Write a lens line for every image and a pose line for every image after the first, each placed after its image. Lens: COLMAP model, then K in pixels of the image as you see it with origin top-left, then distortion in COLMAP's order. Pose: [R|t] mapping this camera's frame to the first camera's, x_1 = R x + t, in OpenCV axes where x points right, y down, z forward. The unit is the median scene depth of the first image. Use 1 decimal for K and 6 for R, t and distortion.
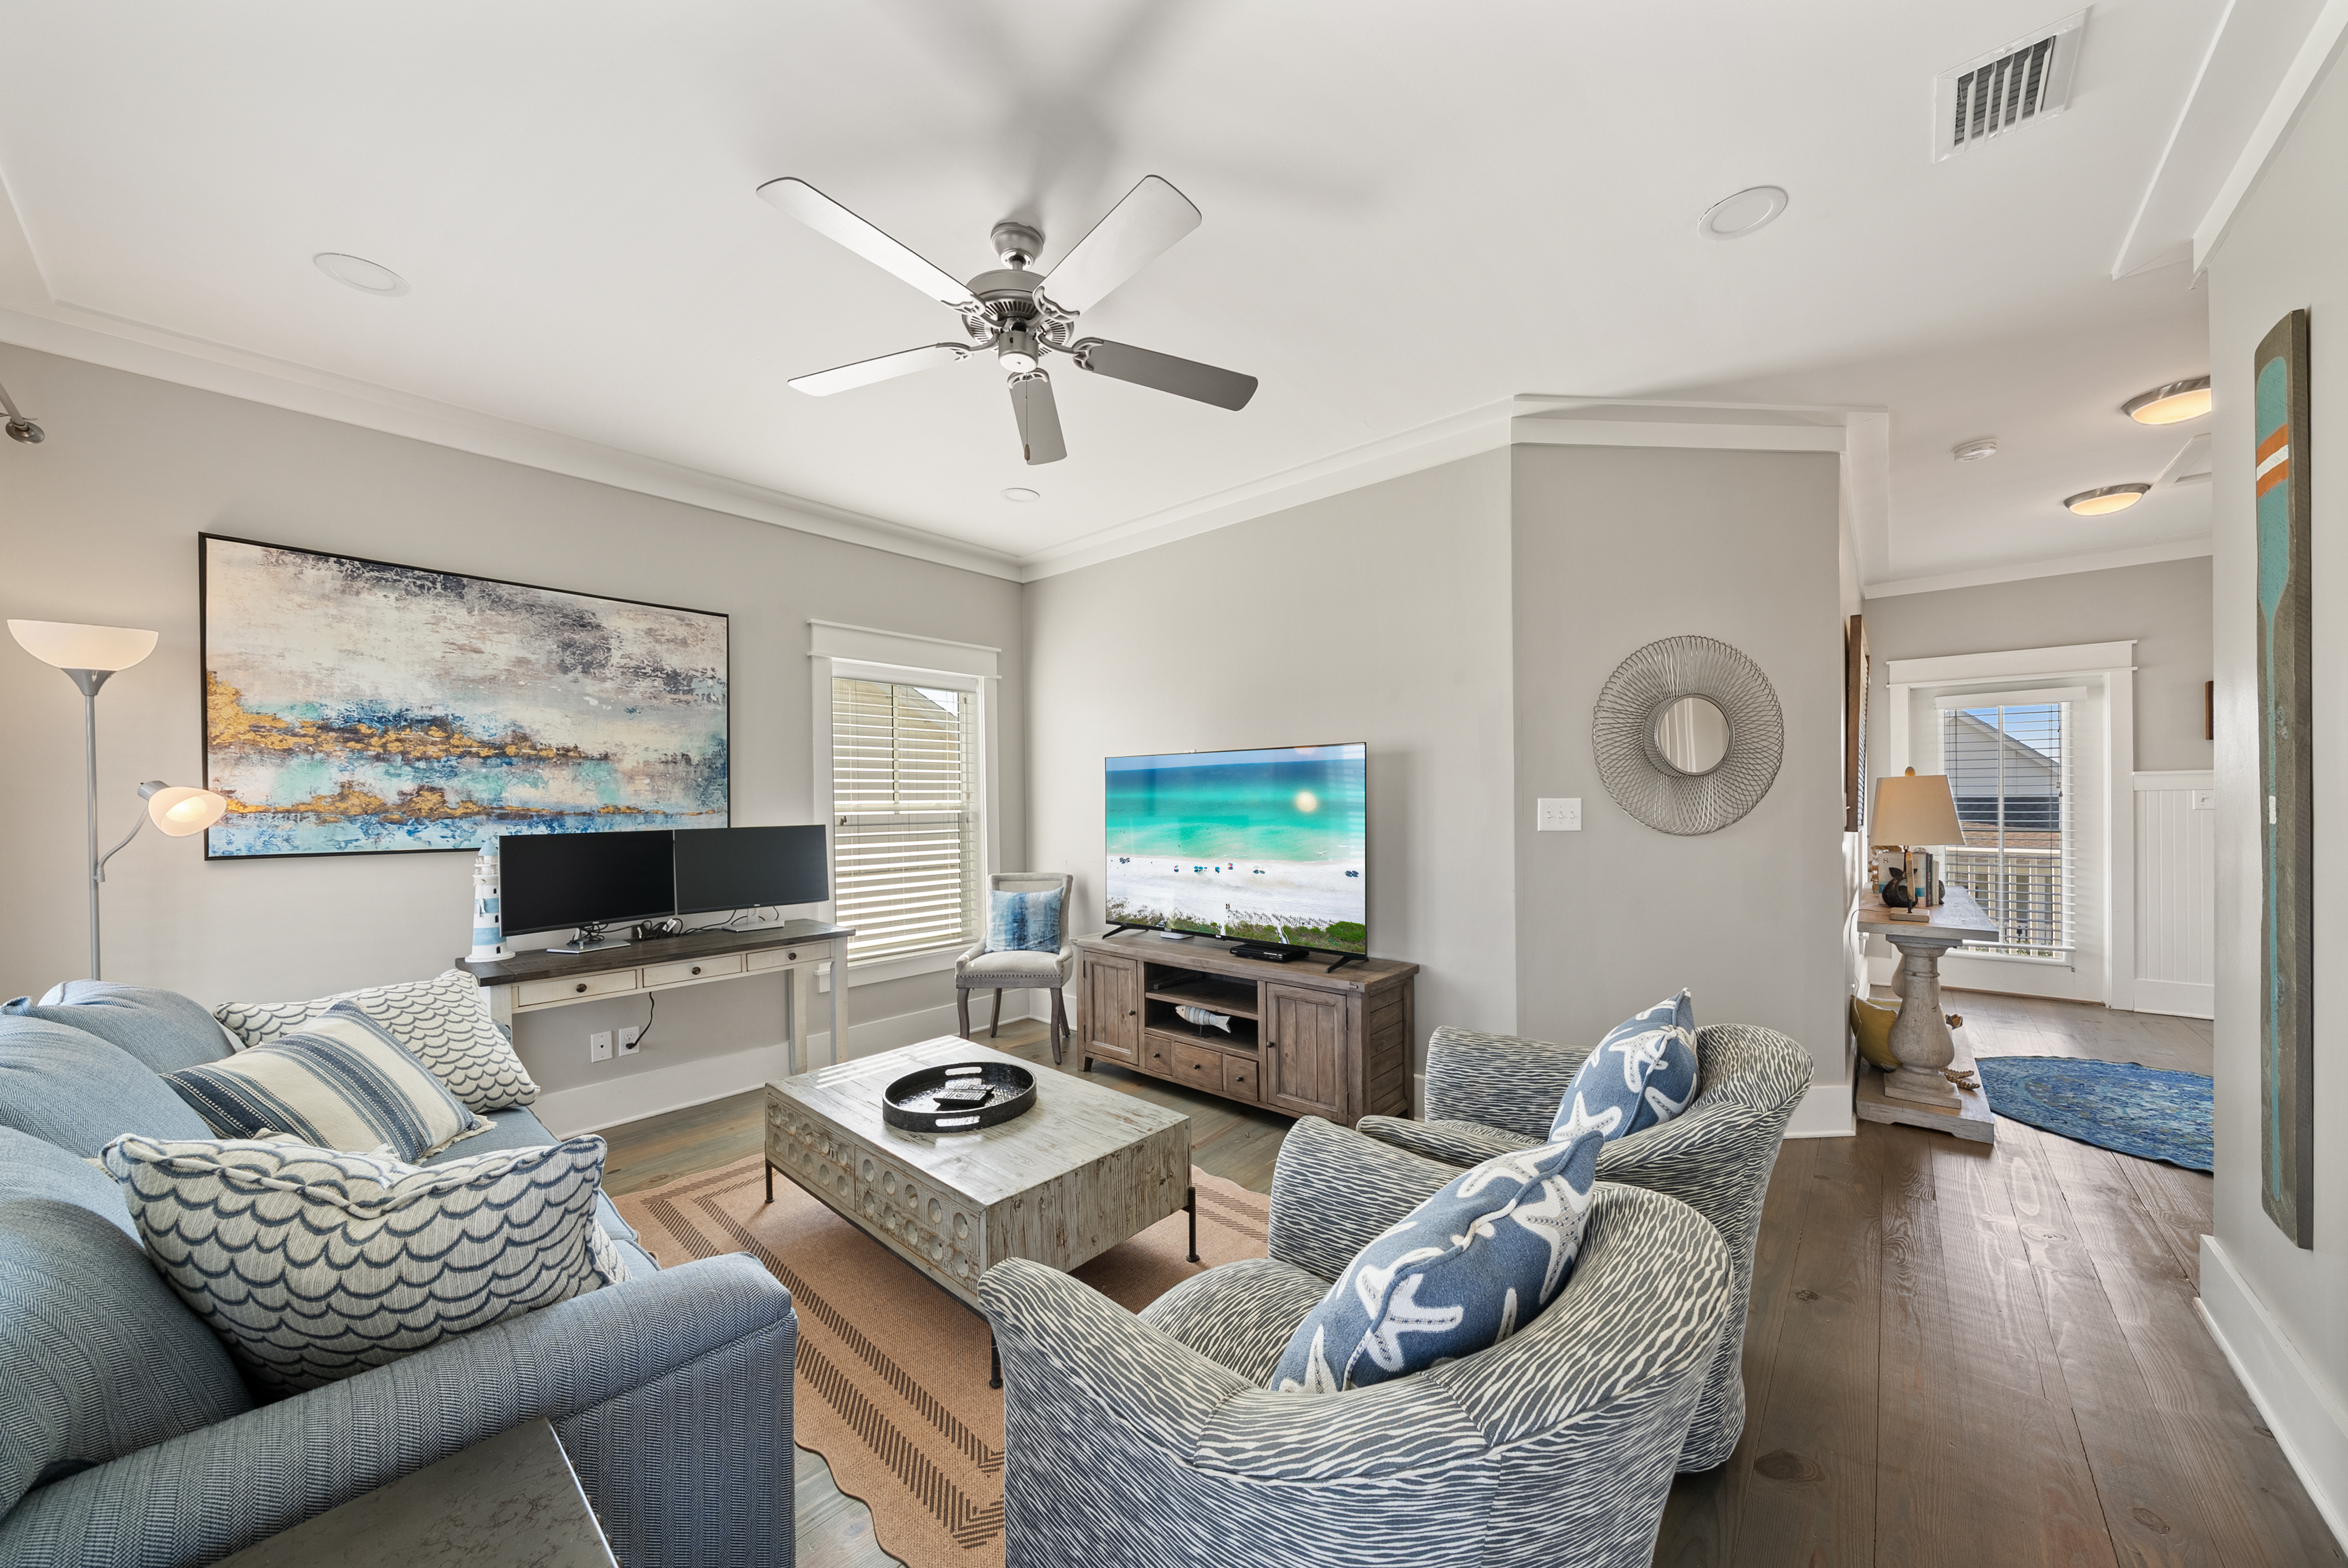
lens RADIAL K [[765.4, 0, 1177.9], [0, 765.4, 768.6], [0, 0, 1]] dist [-0.002190, -0.000105]
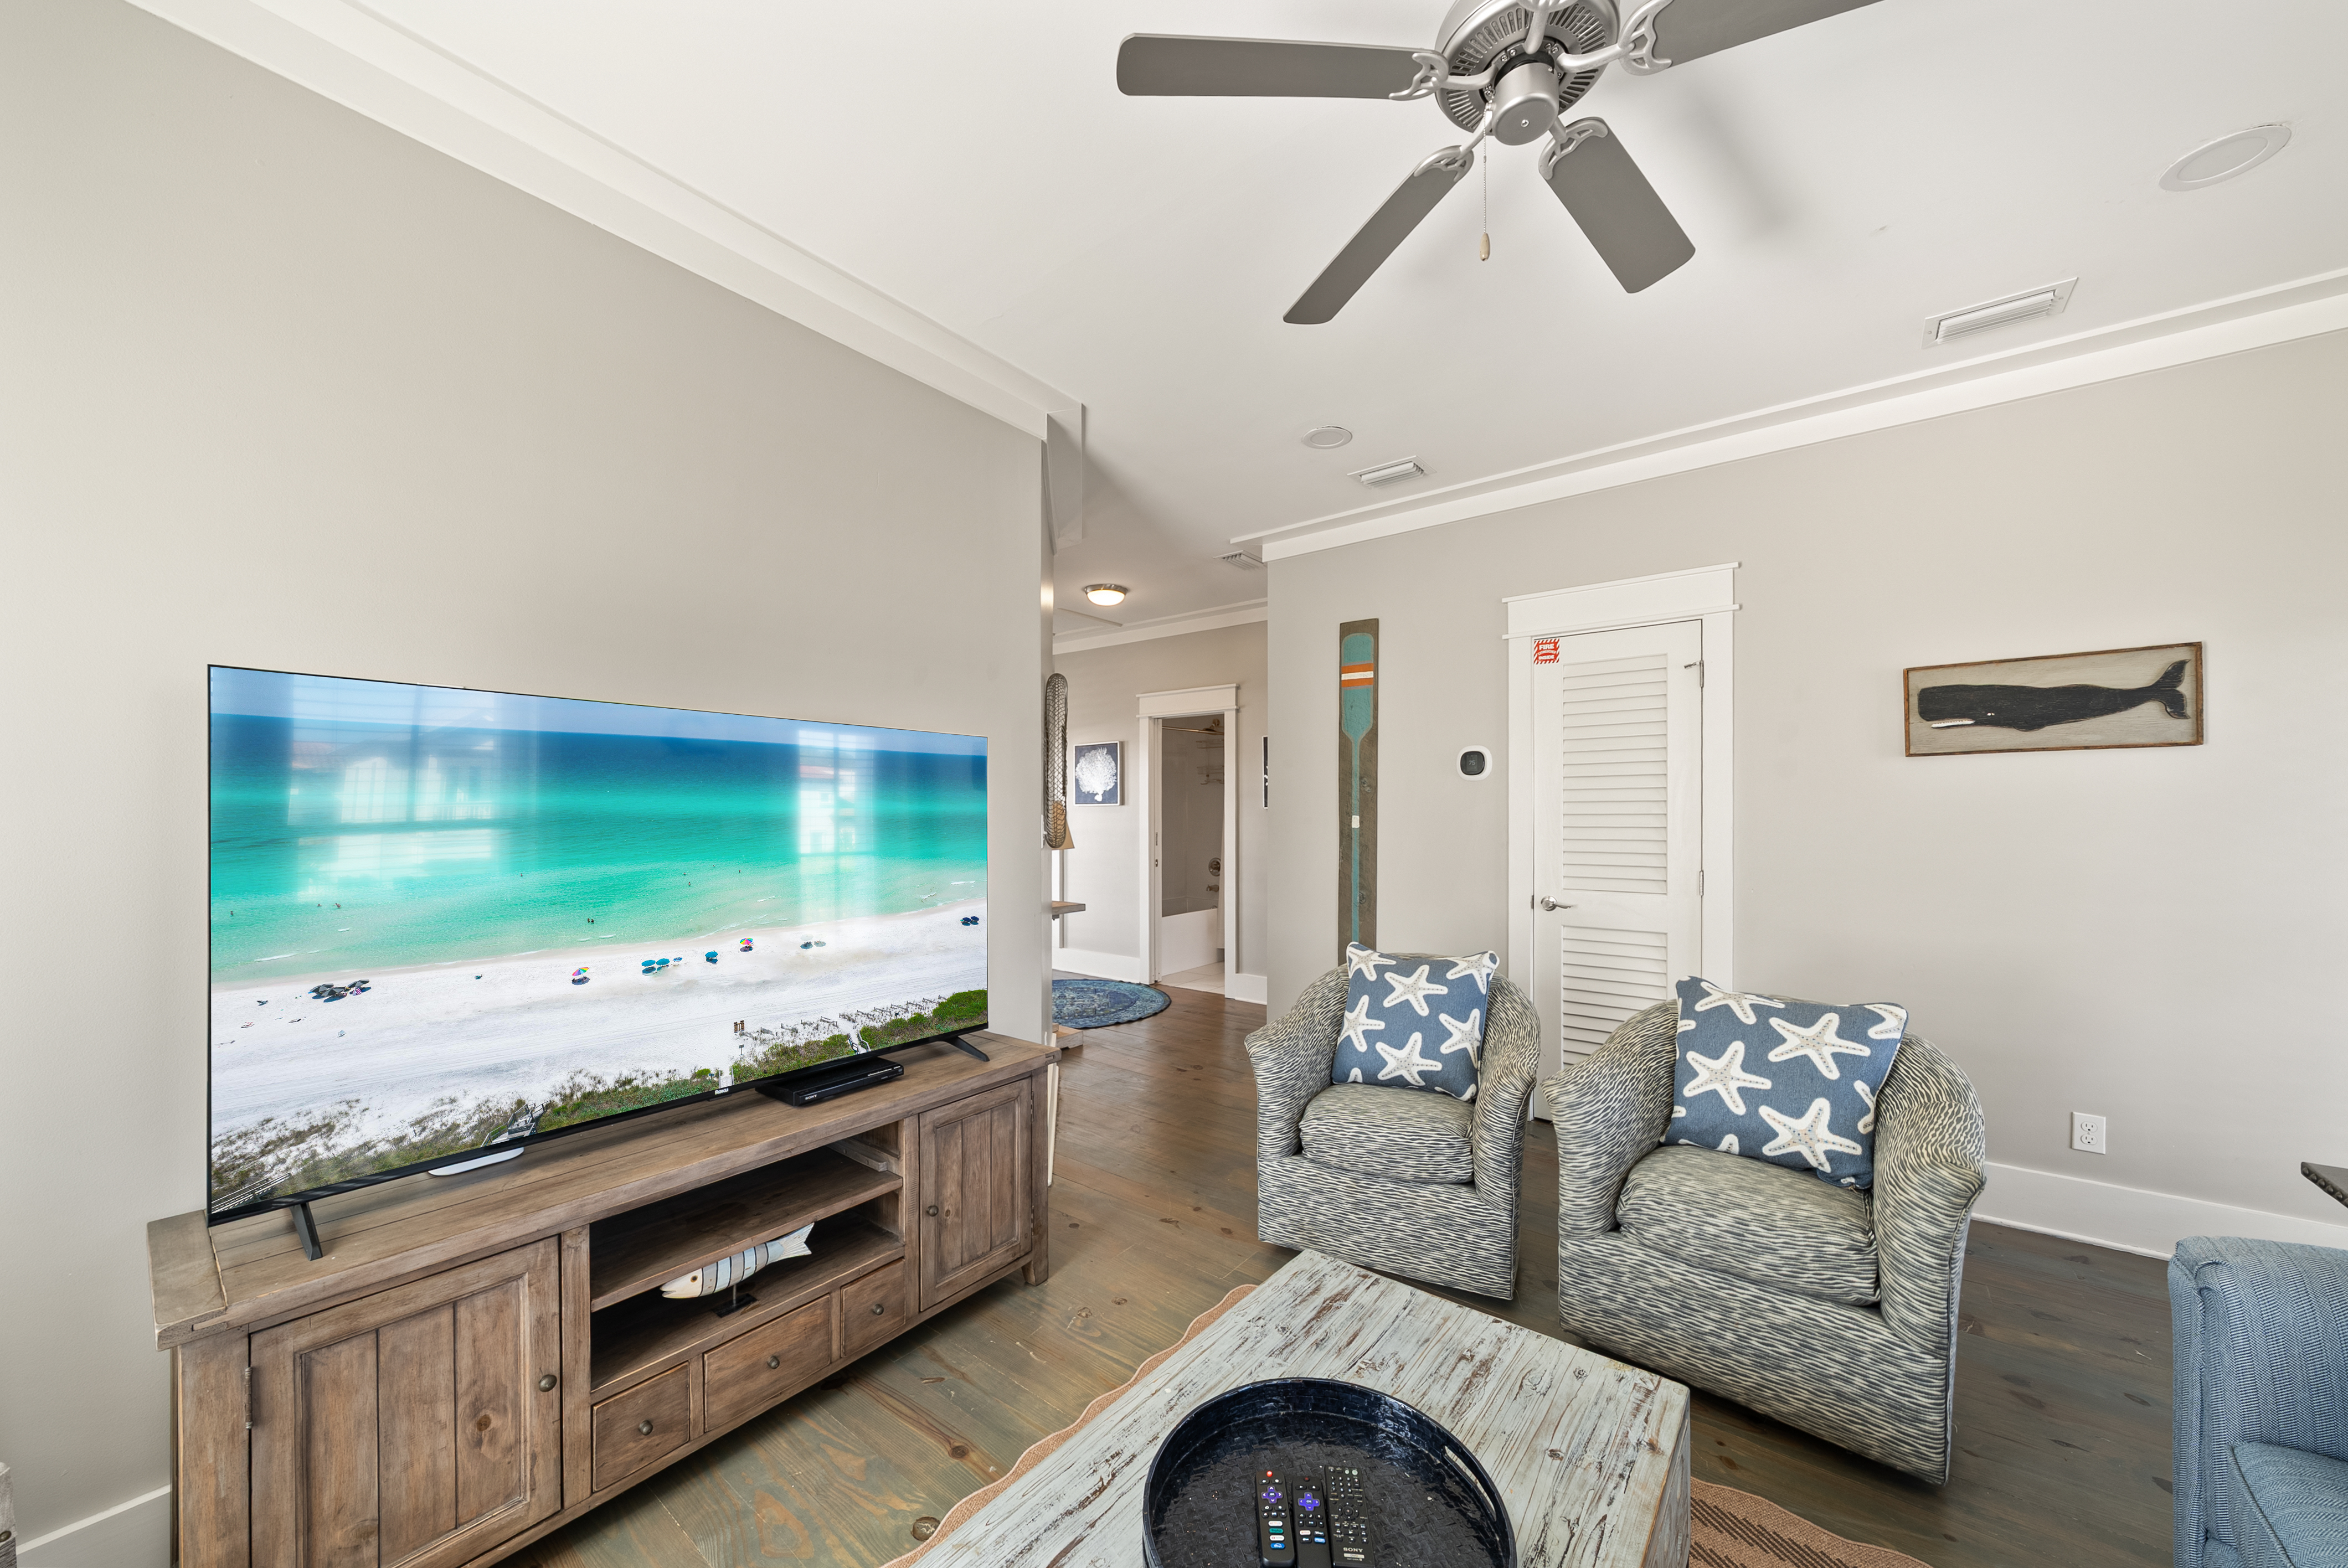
lens RADIAL K [[841.0, 0, 1175.5], [0, 841.0, 830.8], [0, 0, 1]] dist [0.000056, 0.000067]
pose [[-0.080405, -0.000637, 0.996762, -0.508780], [-0.067833, 0.997685, -0.004834, 0.037167], [-0.994451, -0.068002, -0.080262, 0.782023]]
